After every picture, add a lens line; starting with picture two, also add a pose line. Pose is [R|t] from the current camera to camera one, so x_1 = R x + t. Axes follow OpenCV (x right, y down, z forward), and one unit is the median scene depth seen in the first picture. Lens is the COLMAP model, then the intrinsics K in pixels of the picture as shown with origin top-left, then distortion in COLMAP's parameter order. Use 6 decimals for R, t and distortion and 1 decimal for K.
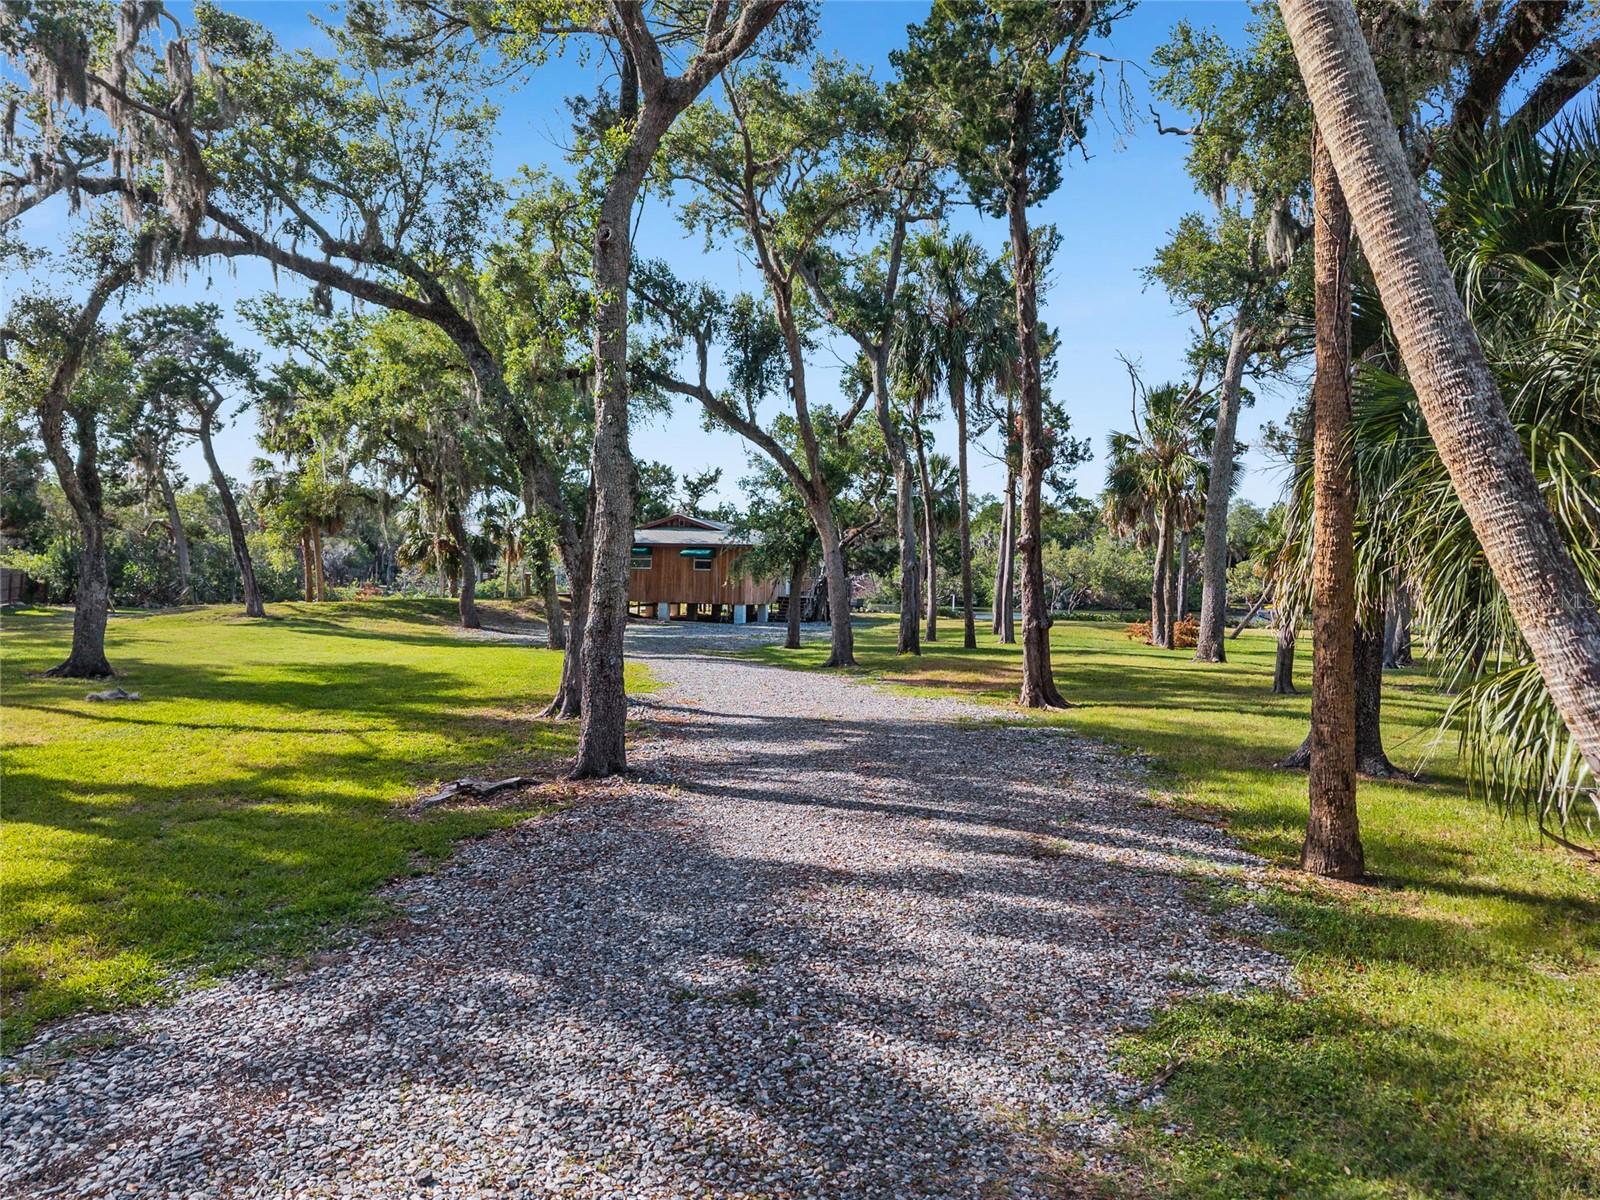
lens RADIAL K [[1067.9, 0, 803.0], [0, 1067.9, 600.1], [0, 0, 1]] dist [0.038724, -0.046937]
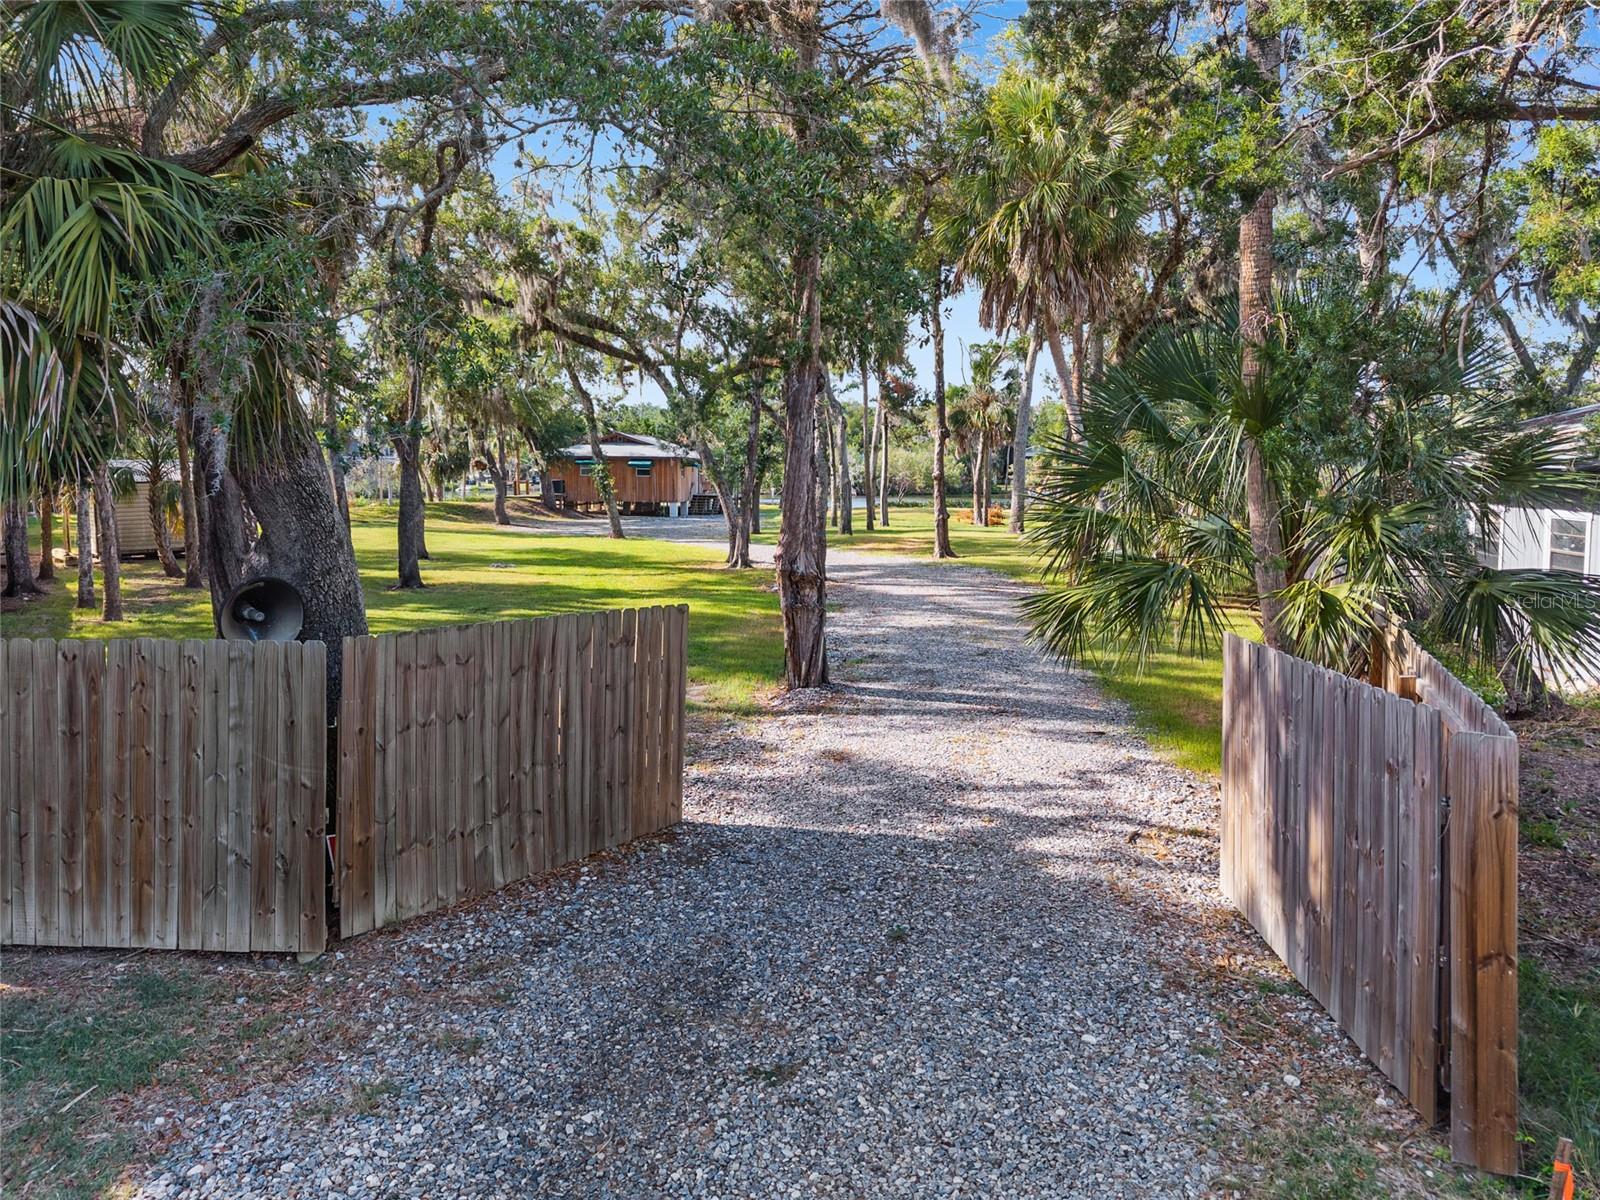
lens RADIAL K [[1067.9, 0, 797.9], [0, 1067.9, 597.8], [0, 0, 1]] dist [0.038724, -0.046937]
pose [[0.981701, -0.038134, 0.186574, -0.259343], [0.018189, 0.994042, 0.107470, -0.028407], [-0.189560, -0.102109, 0.976545, -0.560058]]
